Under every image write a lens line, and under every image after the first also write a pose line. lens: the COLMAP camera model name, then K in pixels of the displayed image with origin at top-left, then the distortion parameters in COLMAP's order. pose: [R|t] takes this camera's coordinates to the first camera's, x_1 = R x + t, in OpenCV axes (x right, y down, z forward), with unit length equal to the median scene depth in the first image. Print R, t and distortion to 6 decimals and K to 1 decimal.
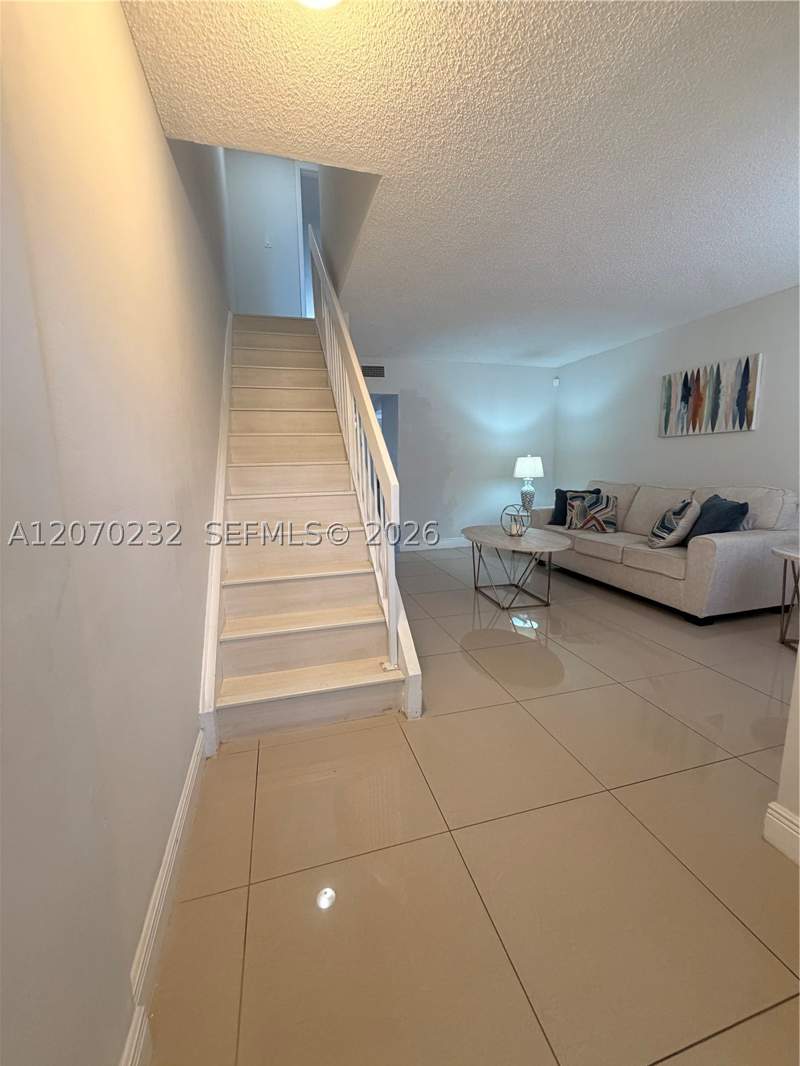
lens RADIAL K [[428.6, 0, 398.0], [0, 428.6, 530.4], [0, 0, 1]] dist [0.000205, -0.000168]
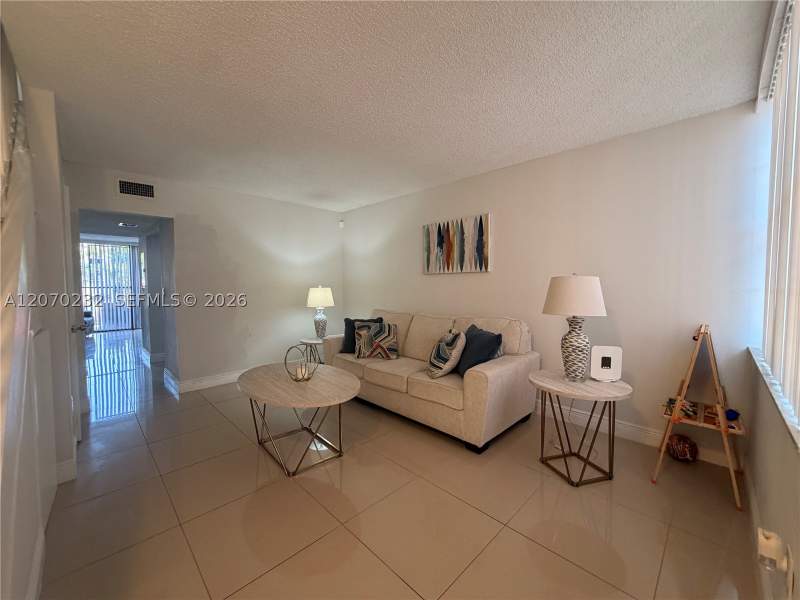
lens RADIAL K [[321.6, 0, 399.2], [0, 321.6, 300.4], [0, 0, 1]] dist [0.000205, -0.000168]
pose [[0.873611, -0.010184, 0.486519, 0.110760], [0.065165, 0.993225, -0.096221, -0.063964], [-0.482243, 0.115763, 0.868355, 0.265232]]
